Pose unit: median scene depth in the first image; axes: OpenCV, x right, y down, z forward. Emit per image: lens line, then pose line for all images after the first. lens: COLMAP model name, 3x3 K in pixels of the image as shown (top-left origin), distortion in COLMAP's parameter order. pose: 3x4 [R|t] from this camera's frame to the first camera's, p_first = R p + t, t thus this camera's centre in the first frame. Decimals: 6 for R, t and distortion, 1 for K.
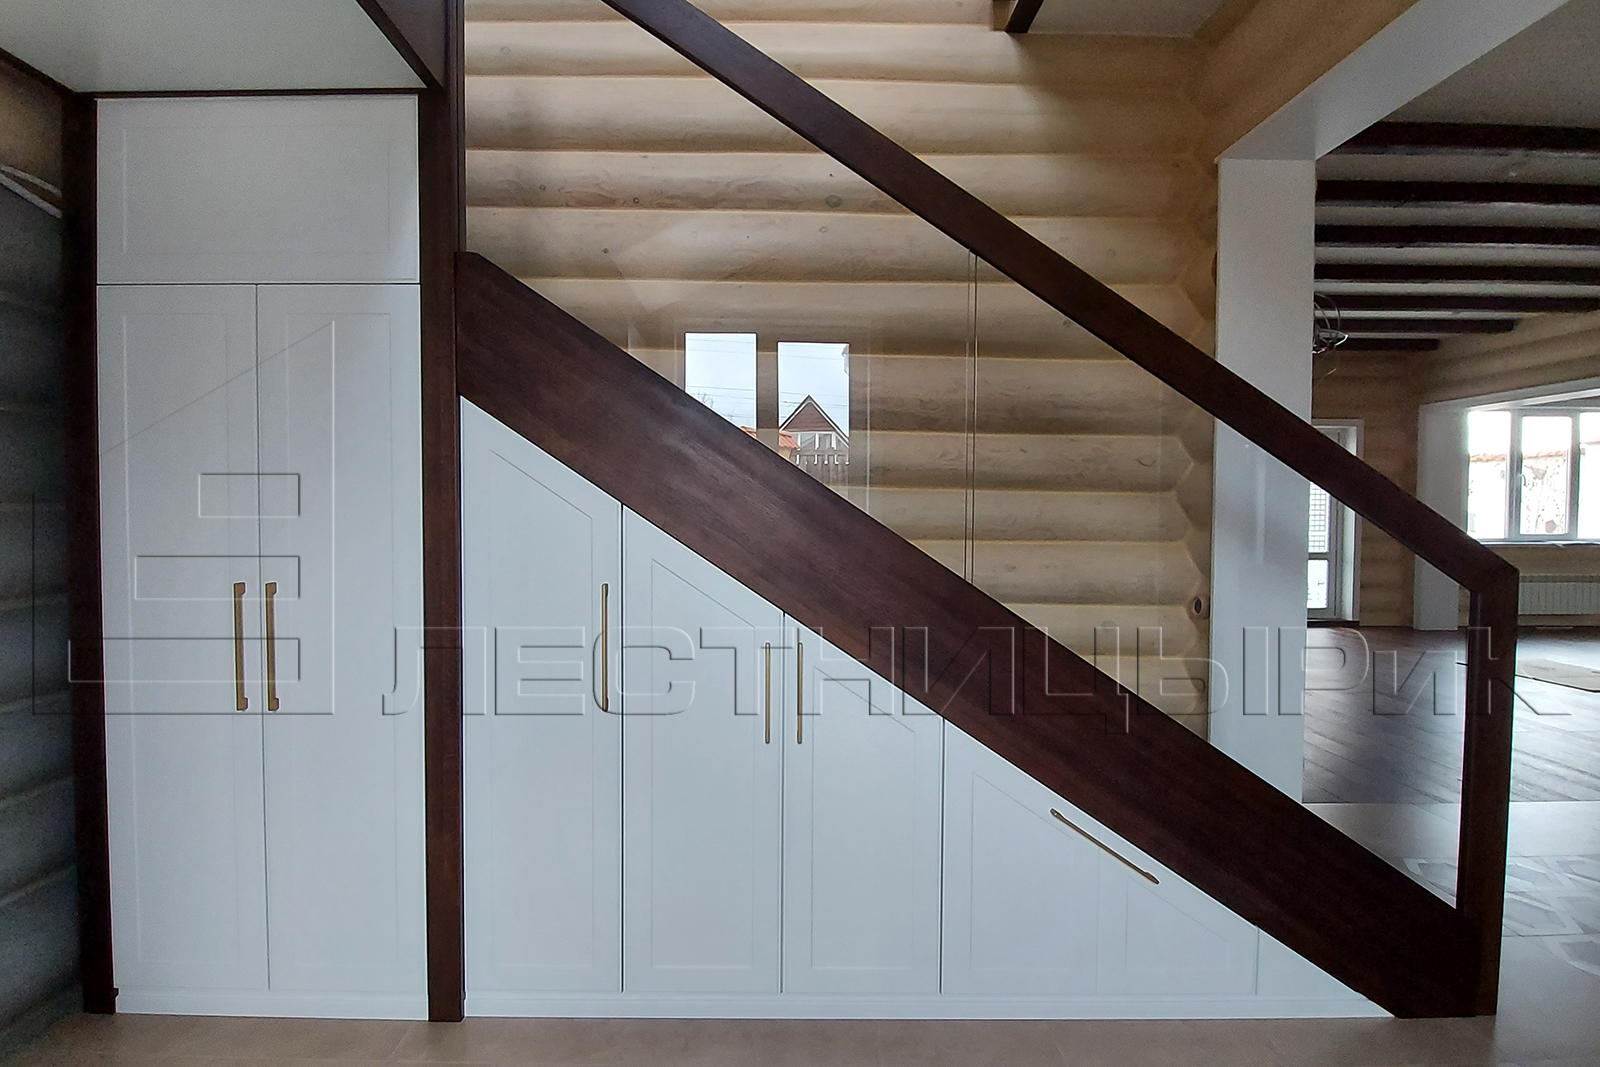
lens RADIAL K [[771.8, 0, 800.8], [0, 771.8, 537.2], [0, 0, 1]] dist [-0.000444, -0.009788]
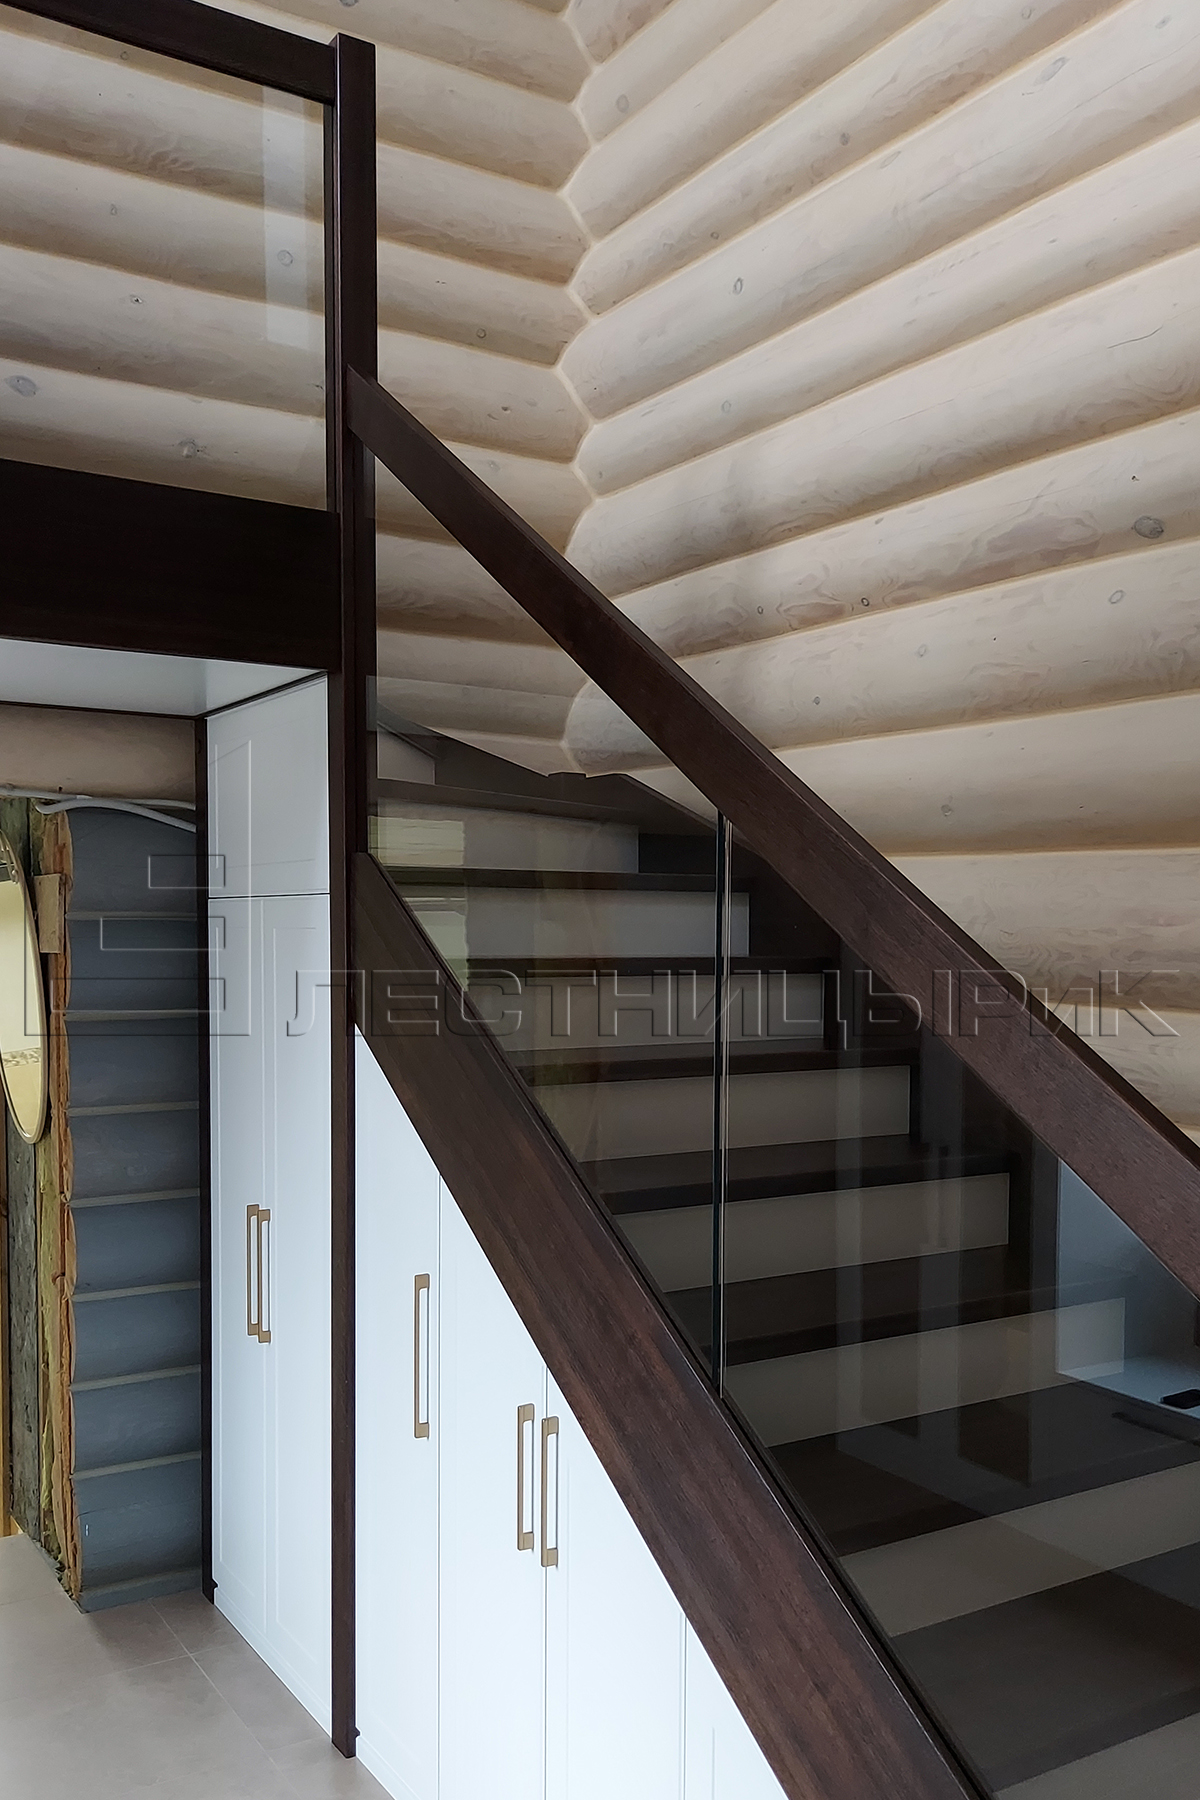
lens RADIAL K [[1585.7, 0, 561.9], [0, 1585.7, 1021.8], [0, 0, 1]] dist [0.065924, -0.070039]
pose [[0.504379, 0.052277, -0.861898, 0.728397], [-0.028378, 0.998630, 0.043963, -0.168658], [0.863016, 0.002285, 0.505172, 0.198795]]
